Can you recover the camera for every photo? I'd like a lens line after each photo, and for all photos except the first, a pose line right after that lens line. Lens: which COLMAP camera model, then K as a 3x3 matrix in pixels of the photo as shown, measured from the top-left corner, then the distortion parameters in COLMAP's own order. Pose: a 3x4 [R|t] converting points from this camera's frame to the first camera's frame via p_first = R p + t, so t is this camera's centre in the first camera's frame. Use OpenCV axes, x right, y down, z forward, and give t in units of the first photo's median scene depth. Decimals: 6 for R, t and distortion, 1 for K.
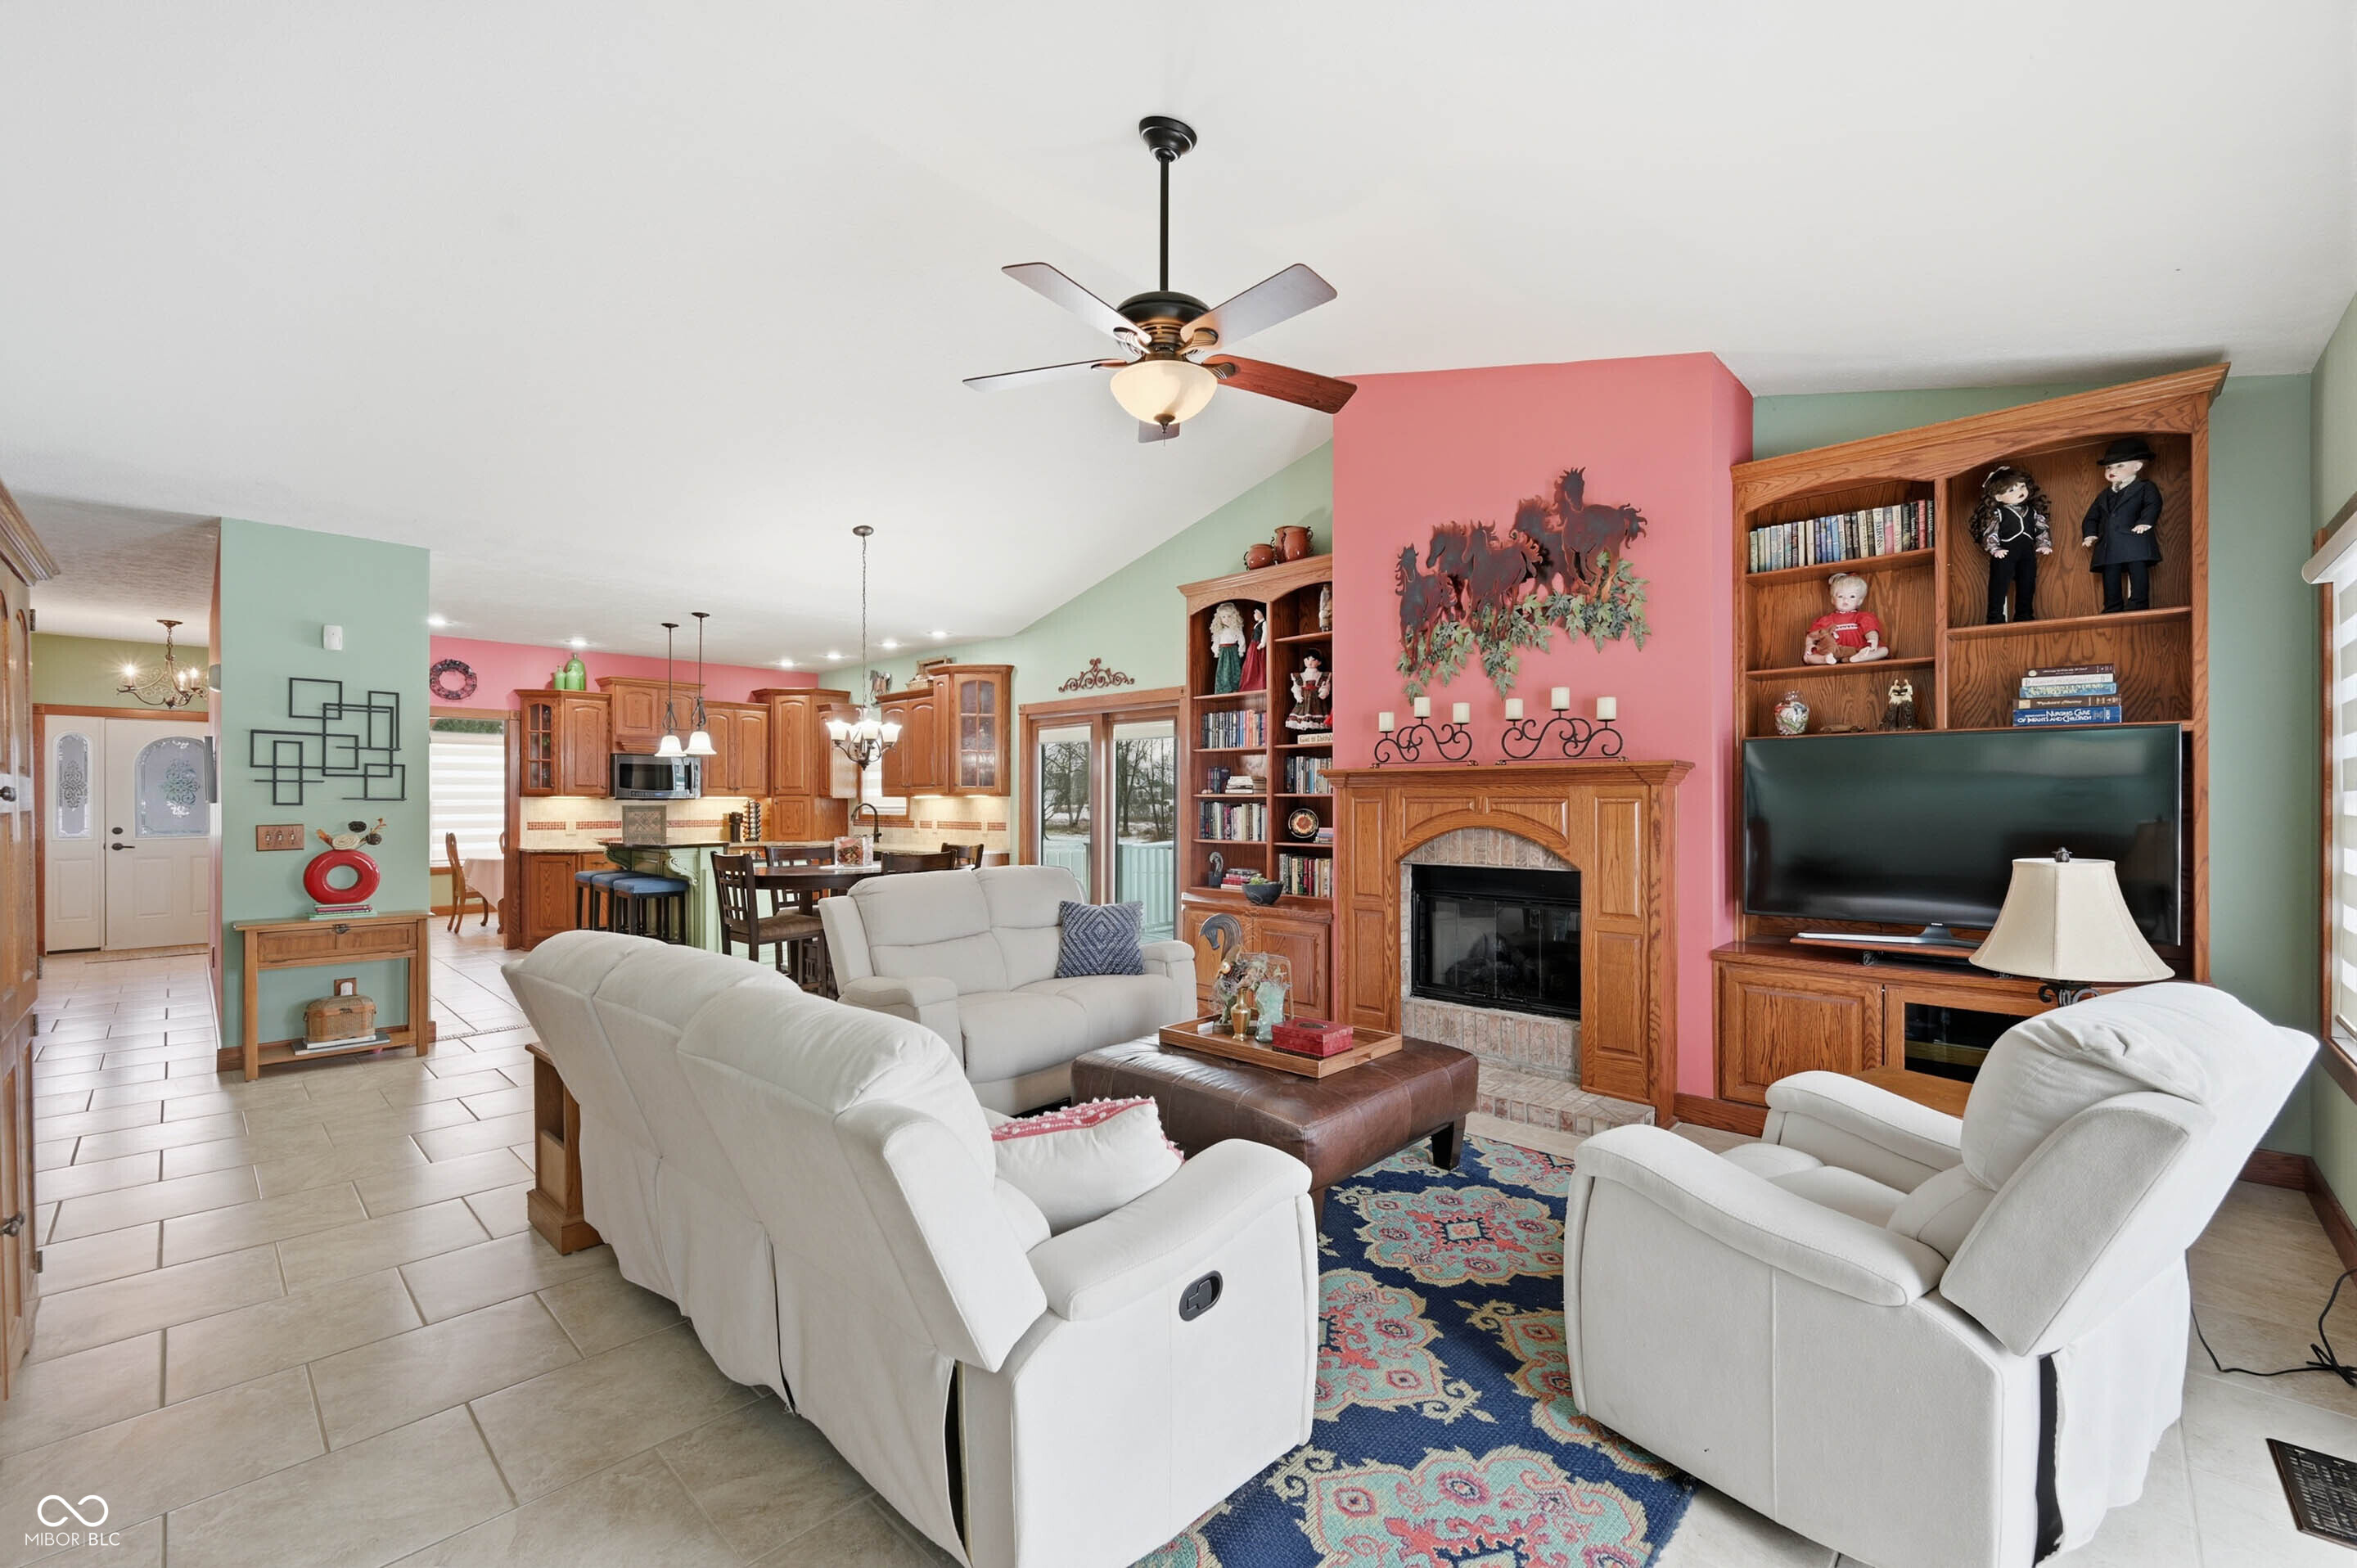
lens RADIAL K [[957.8, 0, 1170.9], [0, 957.8, 794.7], [0, 0, 1]] dist [-0.000701, -0.000067]
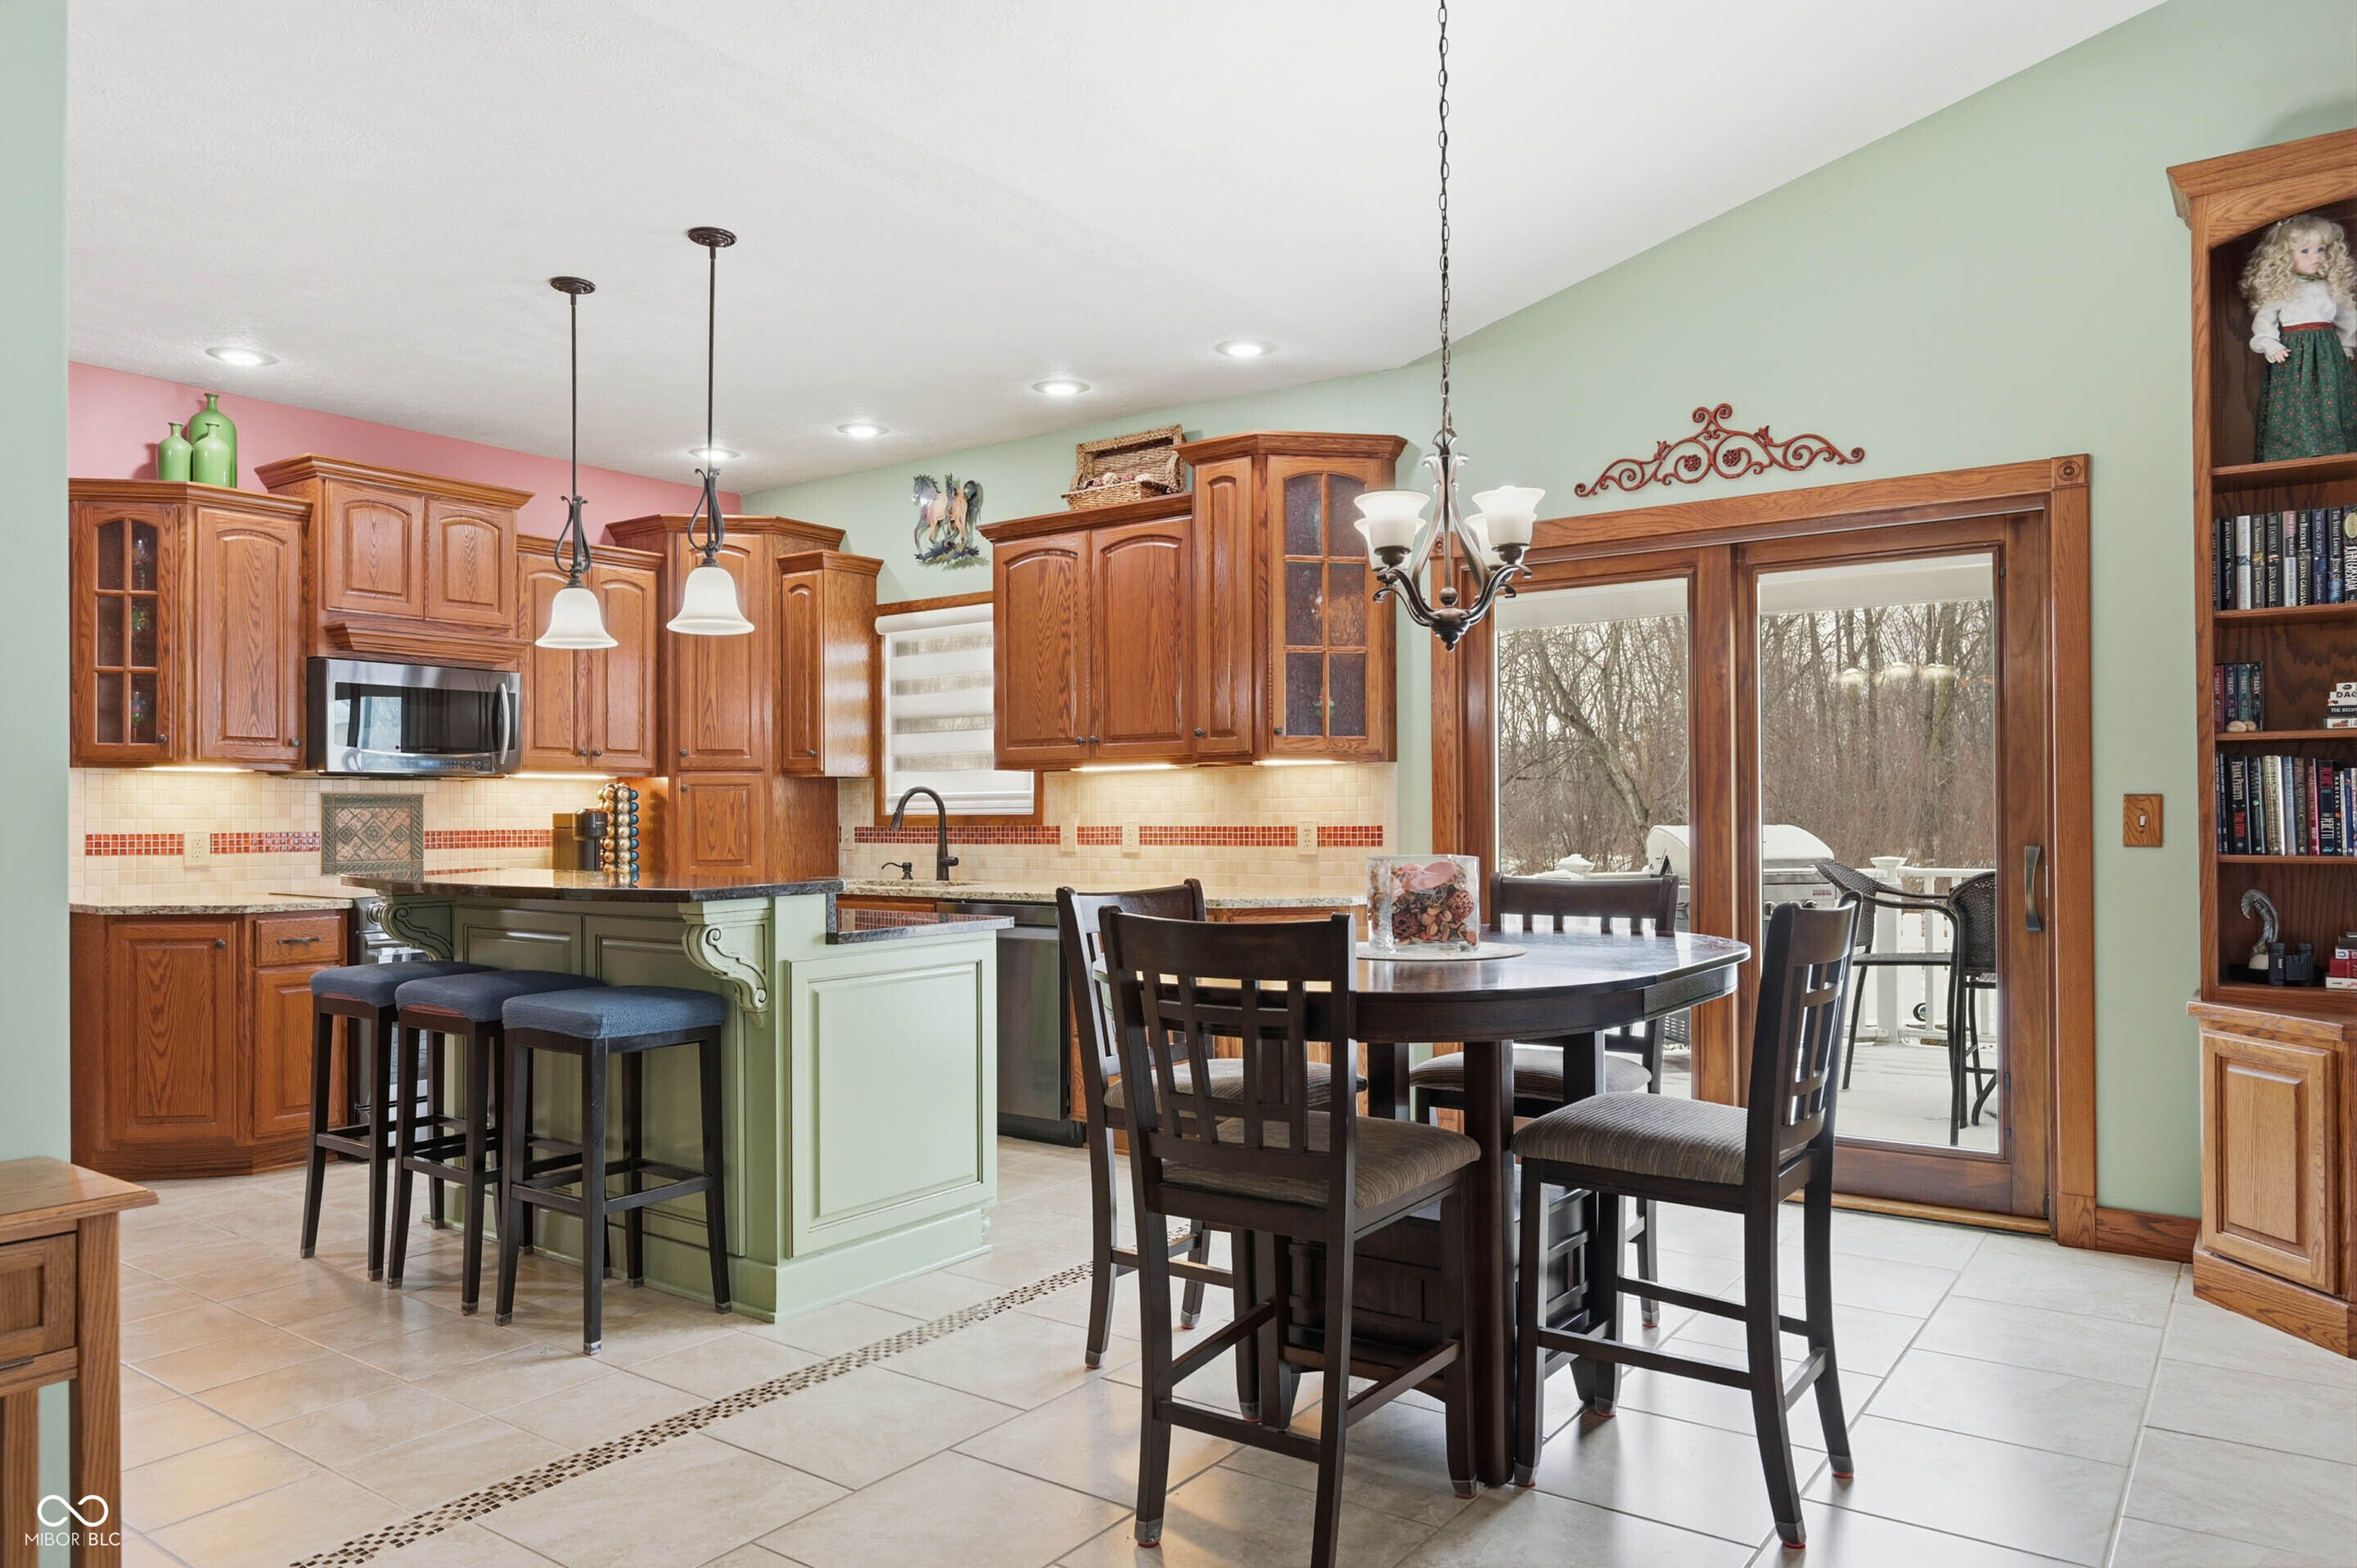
lens RADIAL K [[1537.1, 0, 1178.5], [0, 1537.1, 784.0], [0, 0, 1]] dist [-0.003314, 0.000735]
pose [[0.990424, -0.002961, 0.138028, -0.328244], [0.004752, 0.999909, -0.012642, 0.018189], [-0.137978, 0.013177, 0.990348, 0.343150]]
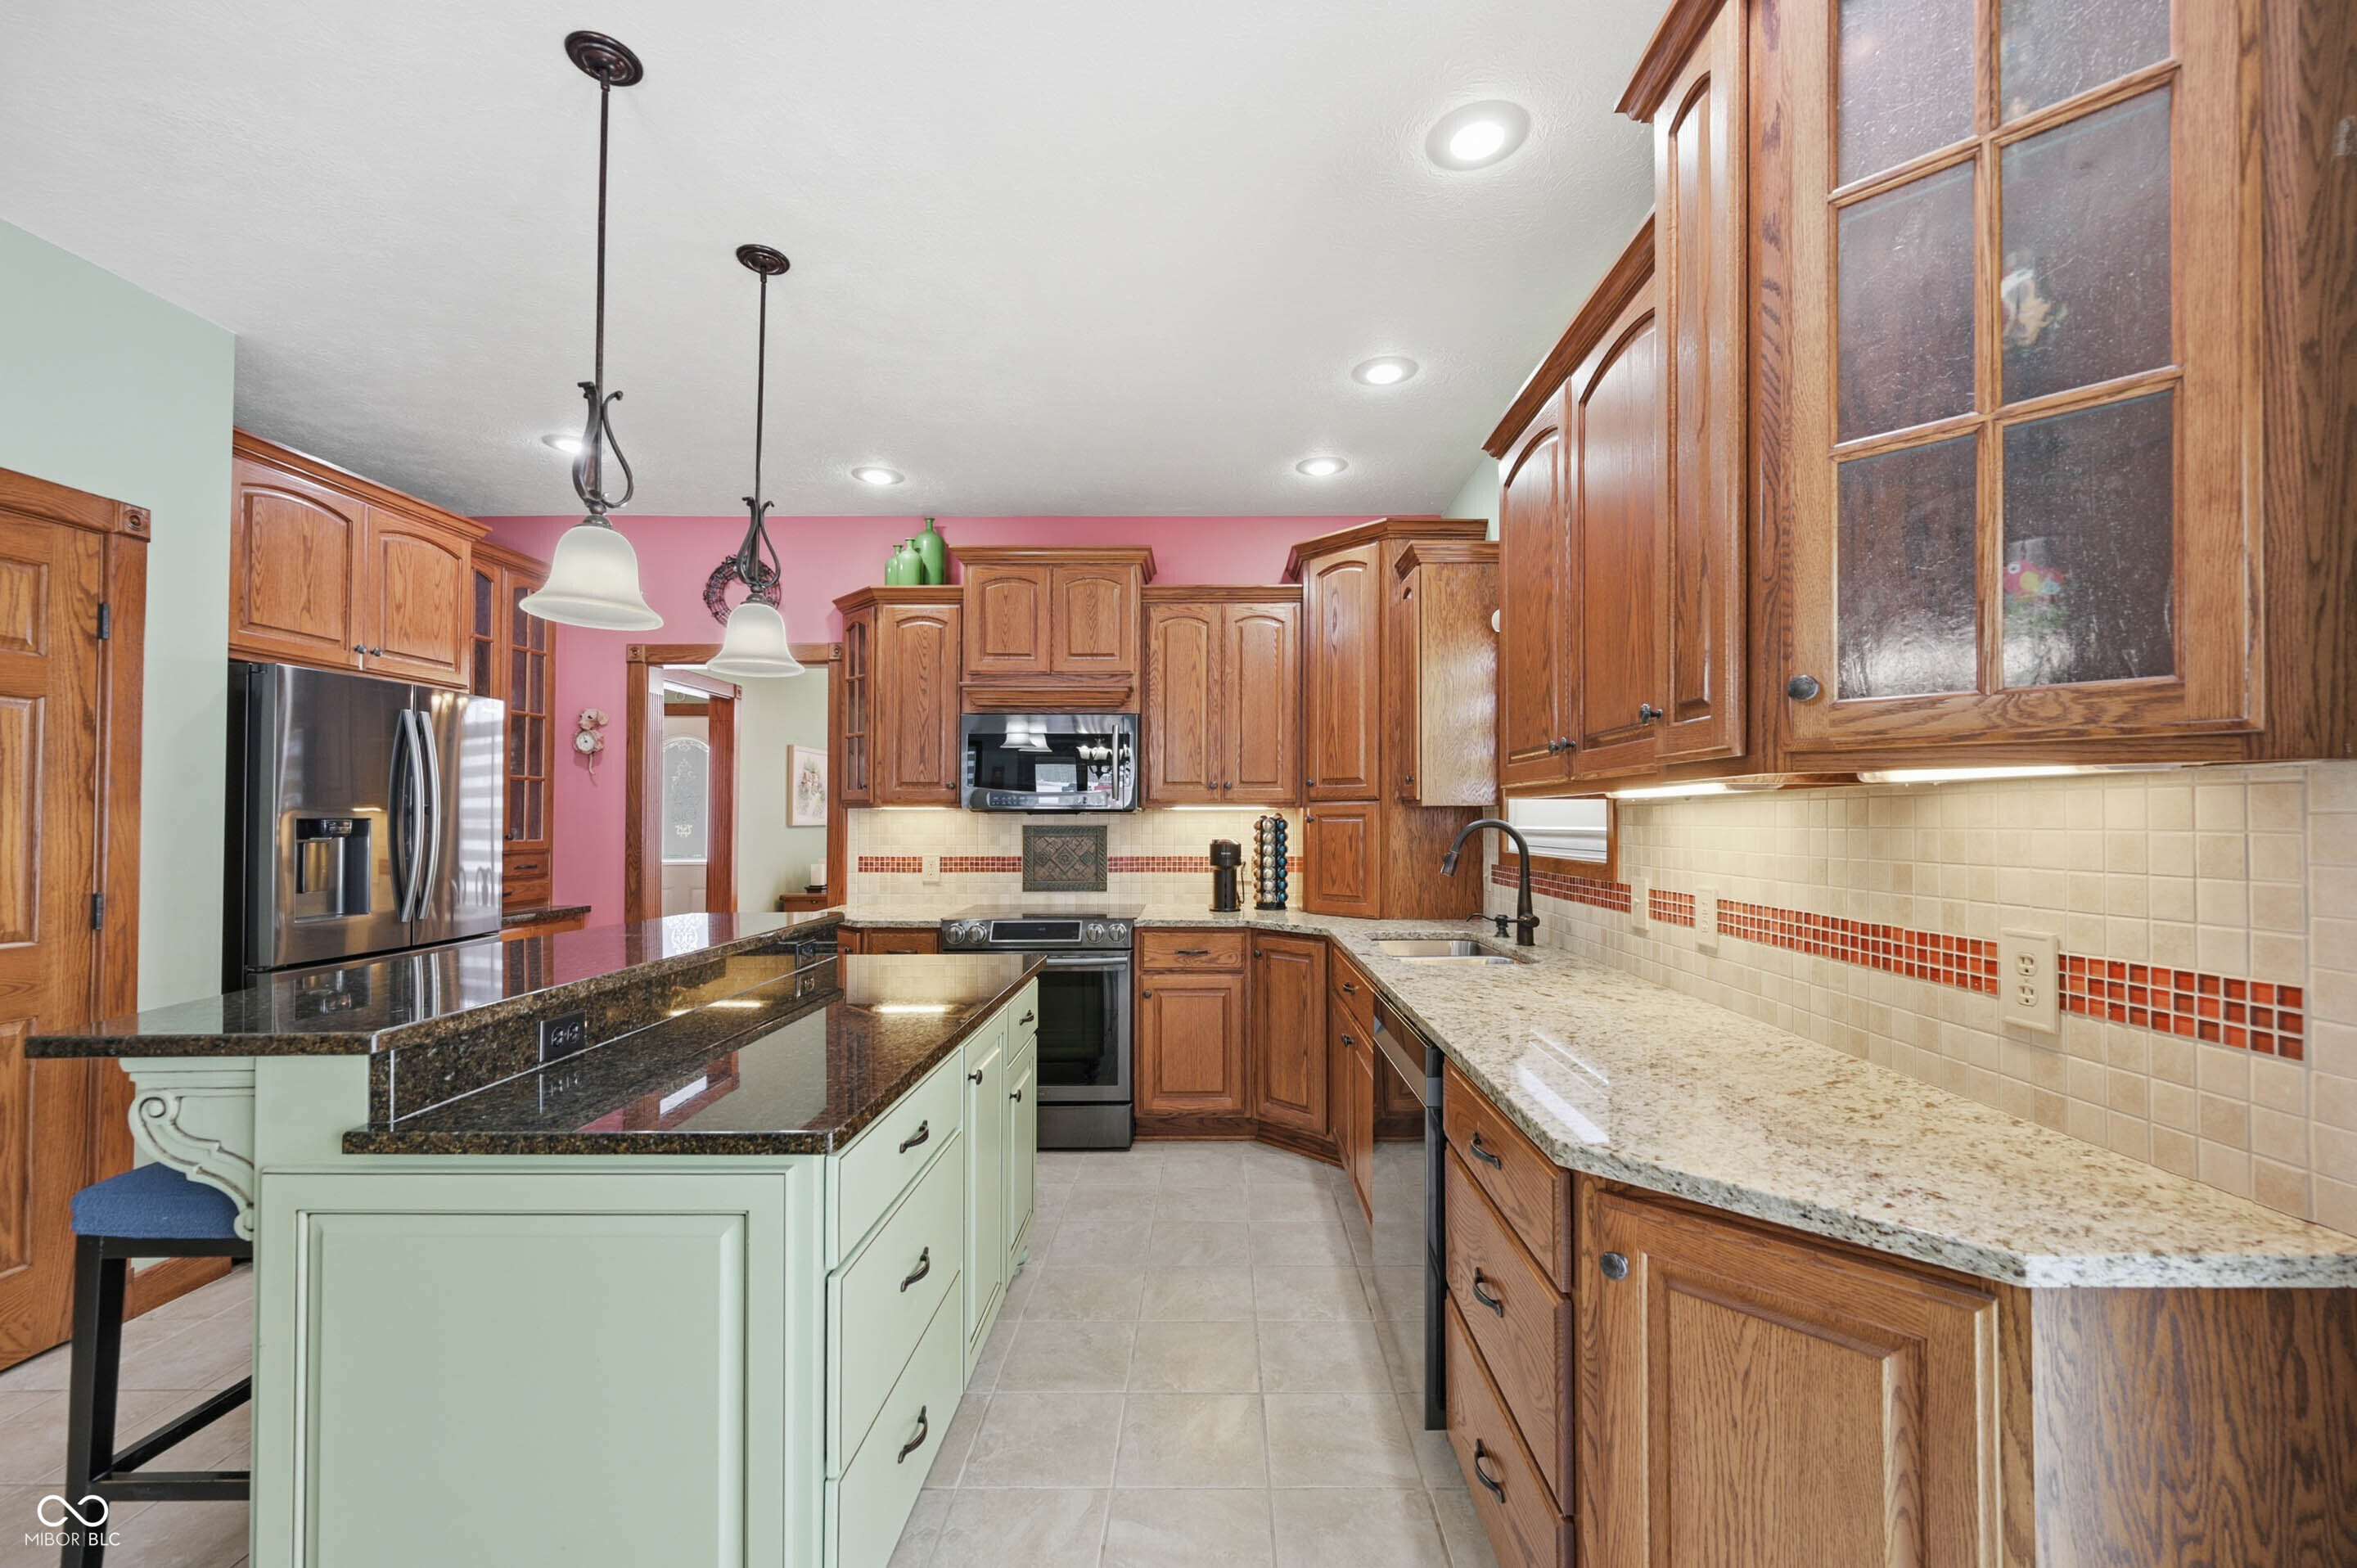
lens RADIAL K [[934.2, 0, 1223.7], [0, 934.2, 799.7], [0, 0, 1]] dist [-0.001783, -0.000331]
pose [[0.700289, -0.015943, -0.713681, -0.171989], [0.006118, 0.999848, -0.016333, 0.007195], [0.713833, 0.007072, 0.700280, 0.781886]]
